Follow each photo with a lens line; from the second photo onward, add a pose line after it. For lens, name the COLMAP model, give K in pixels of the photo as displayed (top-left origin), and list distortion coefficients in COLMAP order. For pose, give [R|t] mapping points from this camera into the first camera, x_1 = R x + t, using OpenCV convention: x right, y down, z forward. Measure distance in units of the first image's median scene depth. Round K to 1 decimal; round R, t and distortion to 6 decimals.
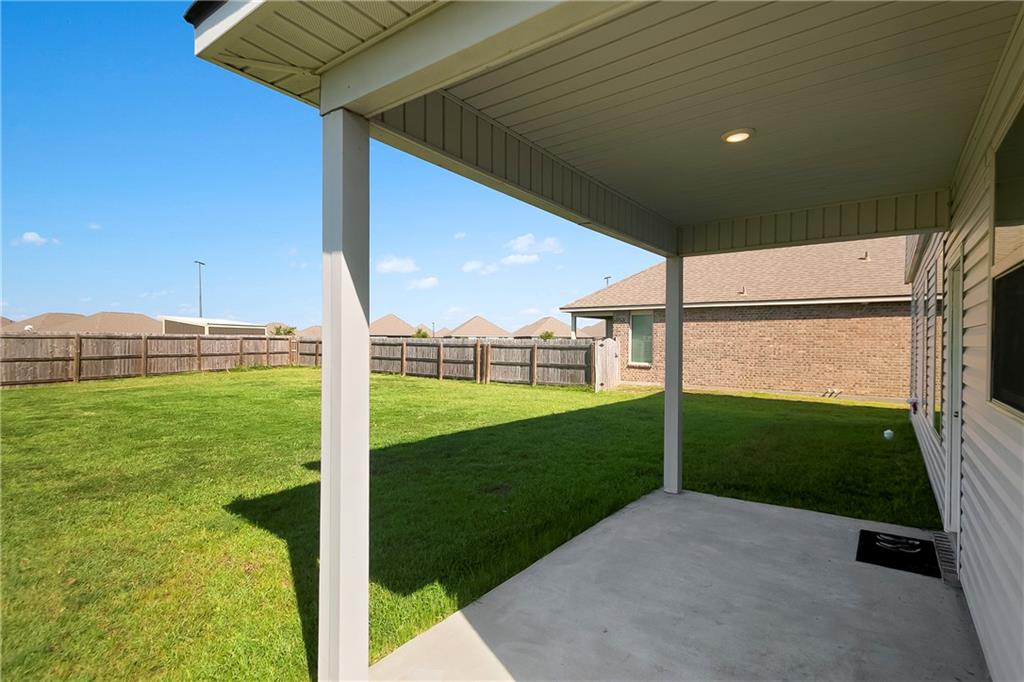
lens RADIAL K [[491.6, 0, 510.0], [0, 491.6, 344.0], [0, 0, 1]] dist [0.020233, -0.001983]
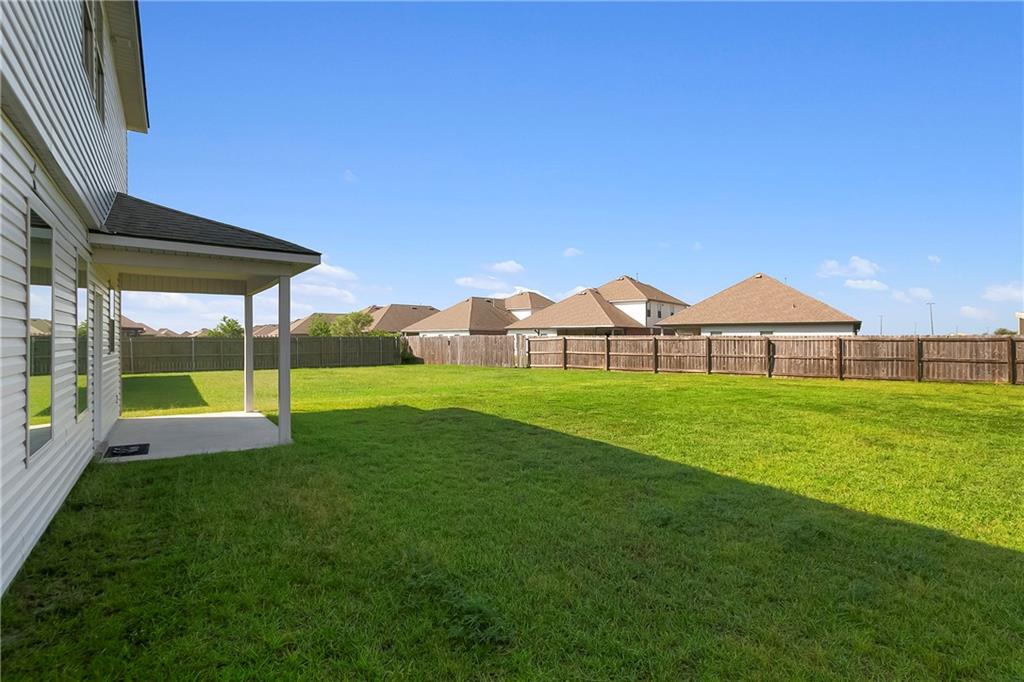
lens RADIAL K [[491.6, 0, 509.2], [0, 491.6, 338.5], [0, 0, 1]] dist [0.020233, -0.001983]
pose [[-0.312241, -0.002458, -0.950000, 0.404990], [-0.004068, 0.999991, -0.001250, -0.011757], [0.949994, 0.003474, -0.312248, 0.564453]]
